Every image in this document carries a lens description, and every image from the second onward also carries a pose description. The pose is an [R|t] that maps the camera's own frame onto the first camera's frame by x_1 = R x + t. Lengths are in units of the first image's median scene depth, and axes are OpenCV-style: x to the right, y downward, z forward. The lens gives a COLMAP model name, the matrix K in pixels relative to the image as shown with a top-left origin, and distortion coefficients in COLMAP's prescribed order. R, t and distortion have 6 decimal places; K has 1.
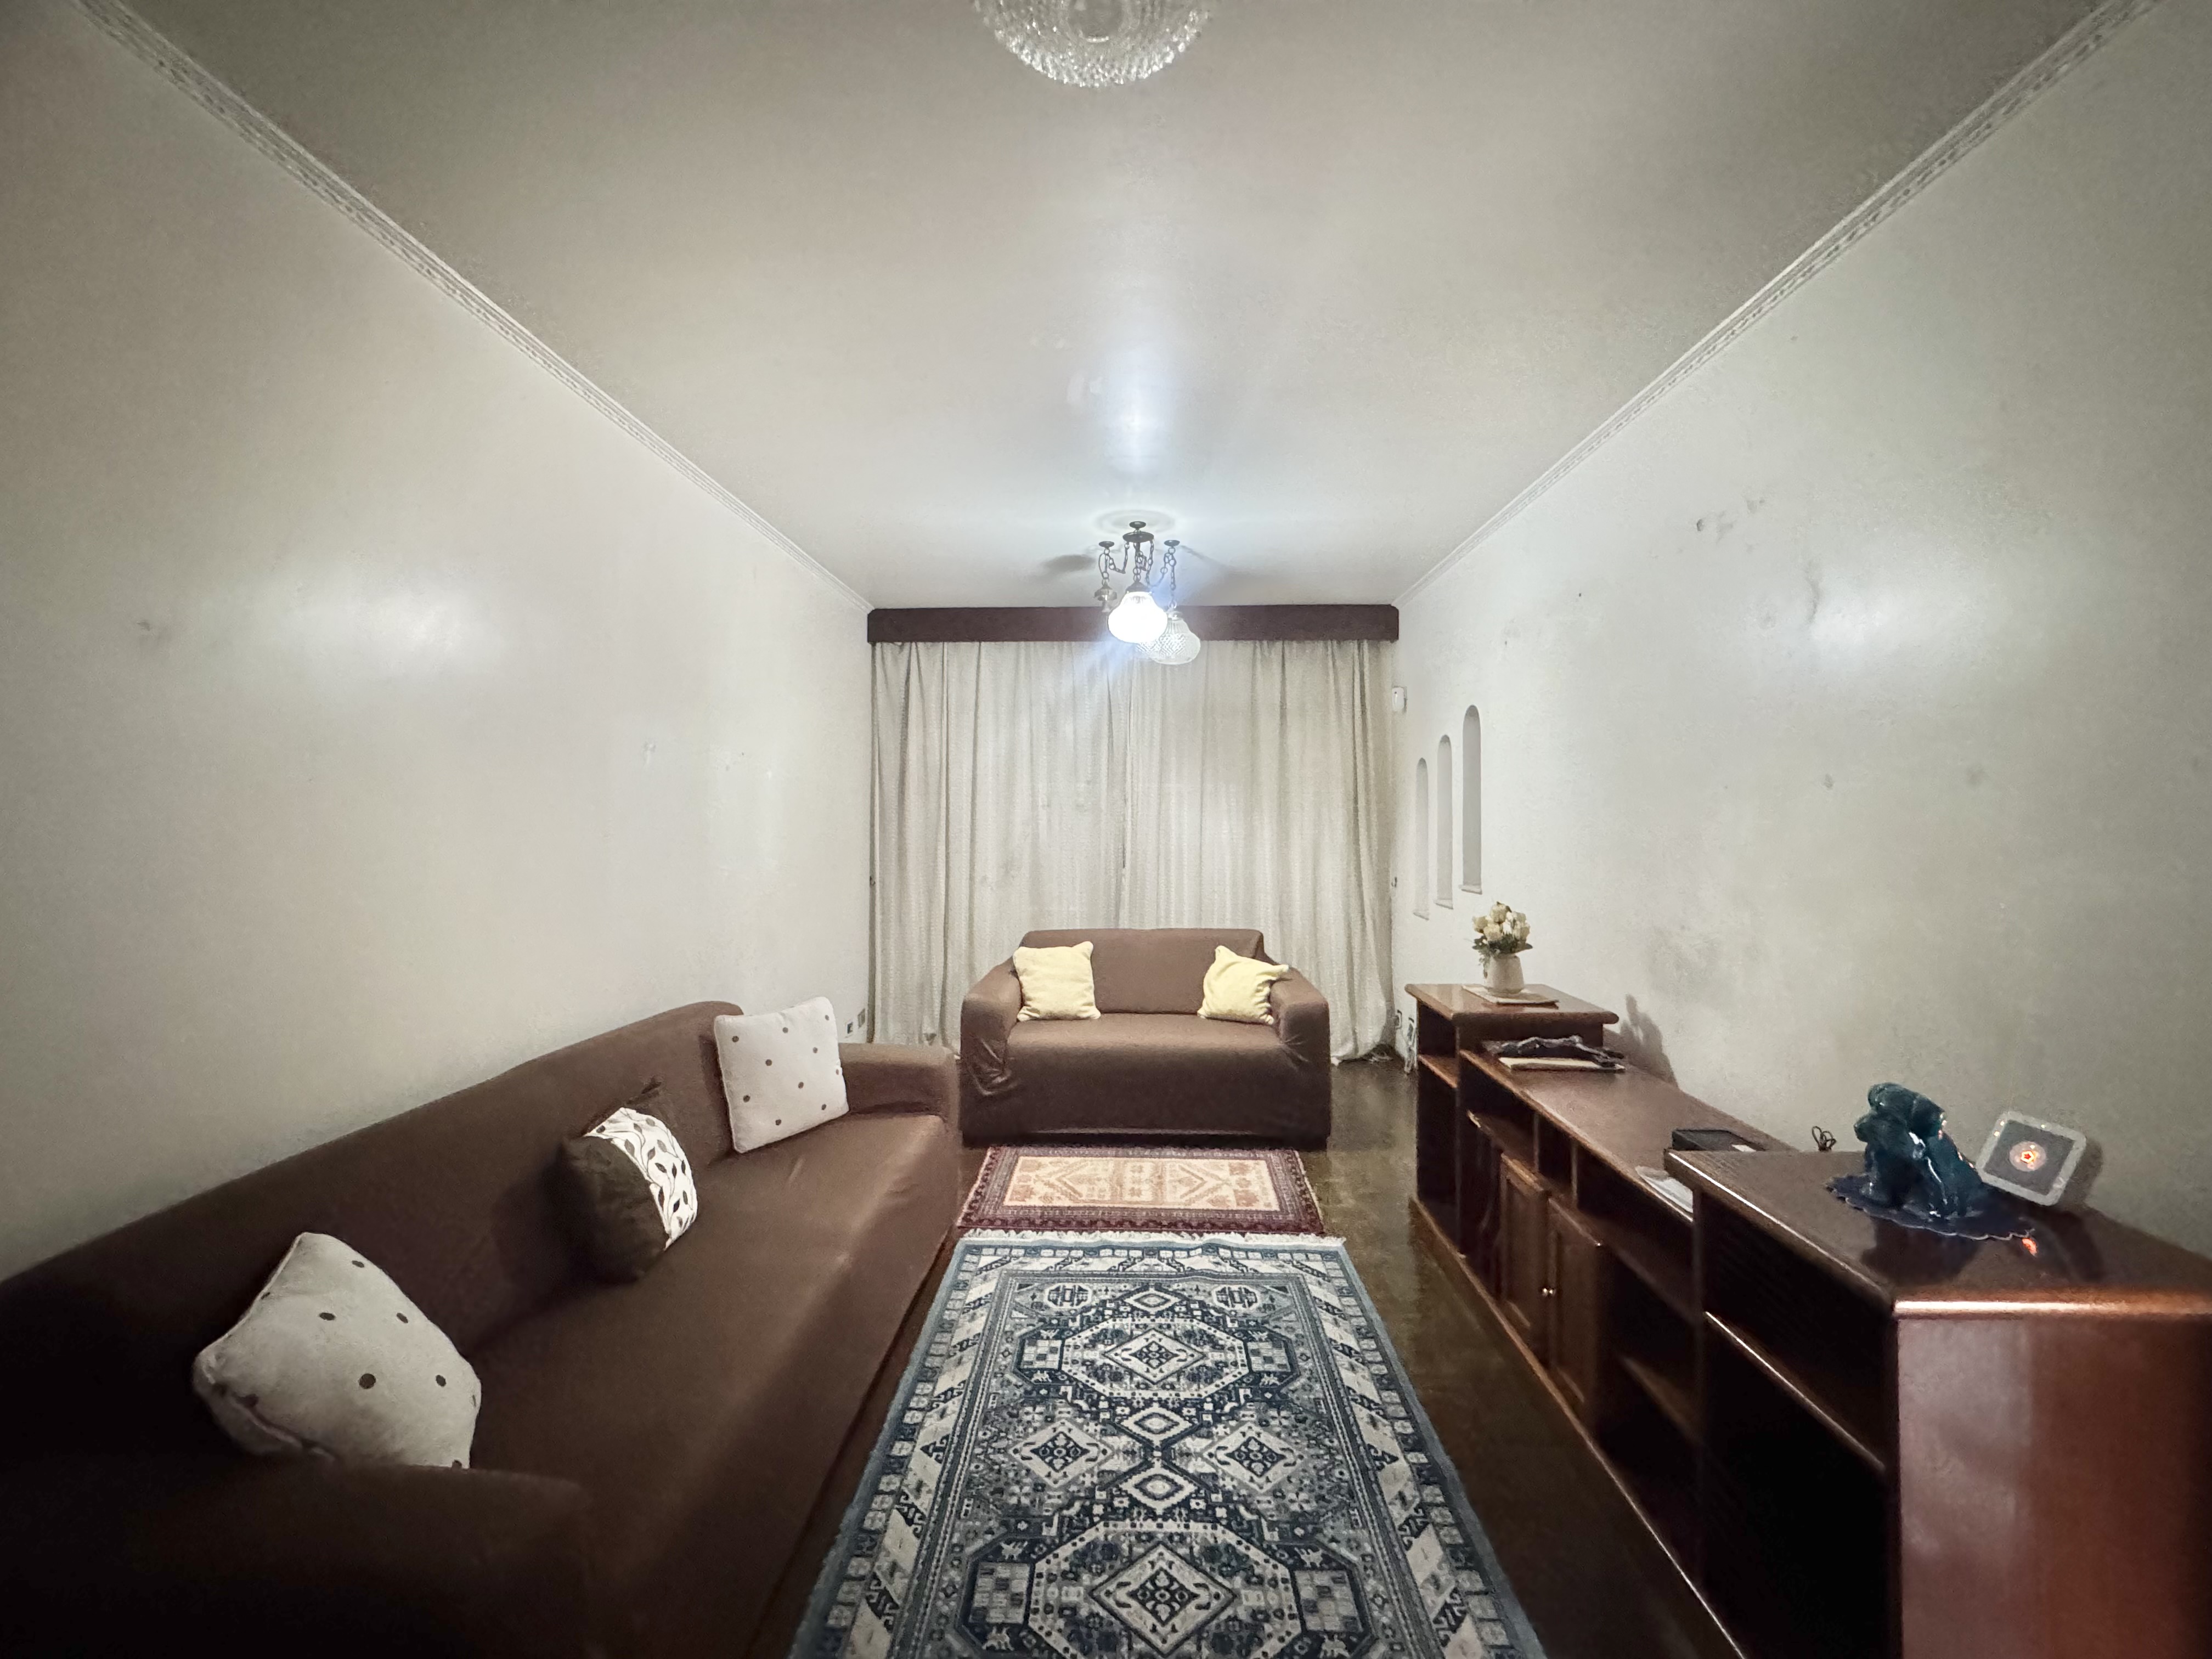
lens RADIAL K [[880.3, 0, 1103.6], [0, 880.3, 826.0], [0, 0, 1]] dist [-0.001087, 0.000376]
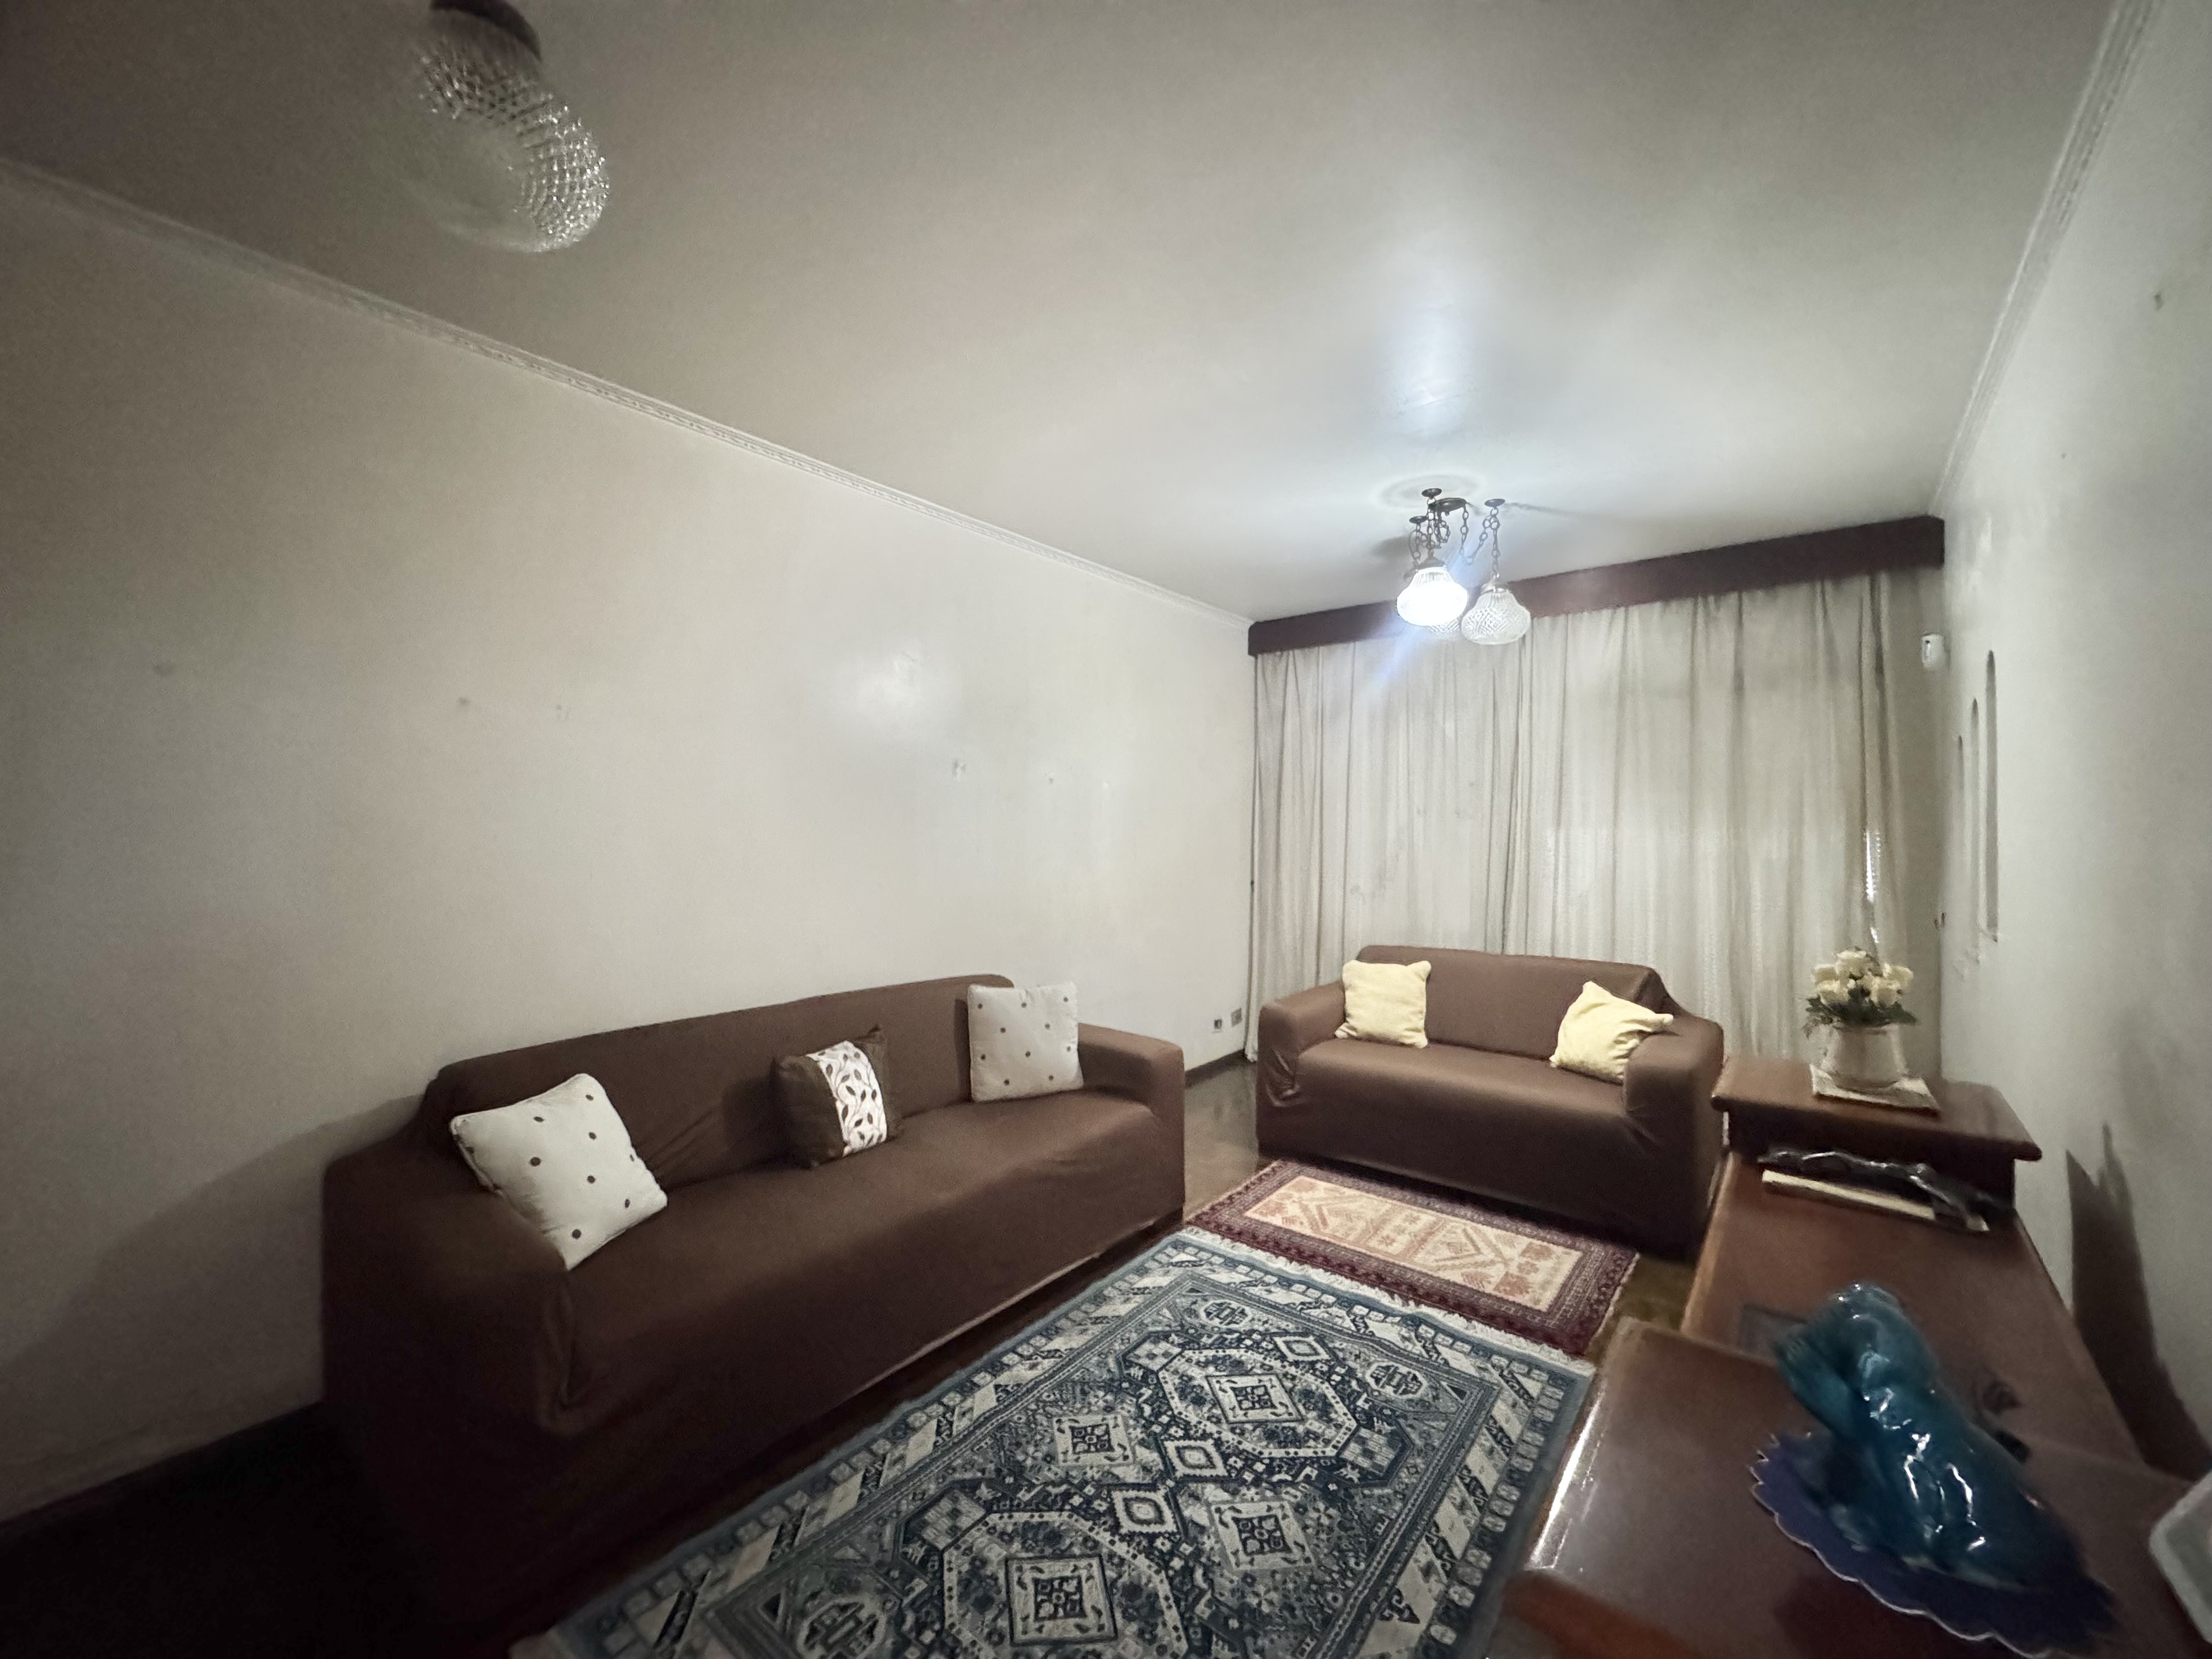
lens RADIAL K [[880.3, 0, 1106.6], [0, 880.3, 824.7], [0, 0, 1]] dist [-0.001087, 0.000376]
pose [[0.802921, 0.000206, -0.596086, 0.414515], [-0.007482, 0.999925, -0.009734, 0.004892], [0.596039, 0.012275, 0.802862, 0.129945]]
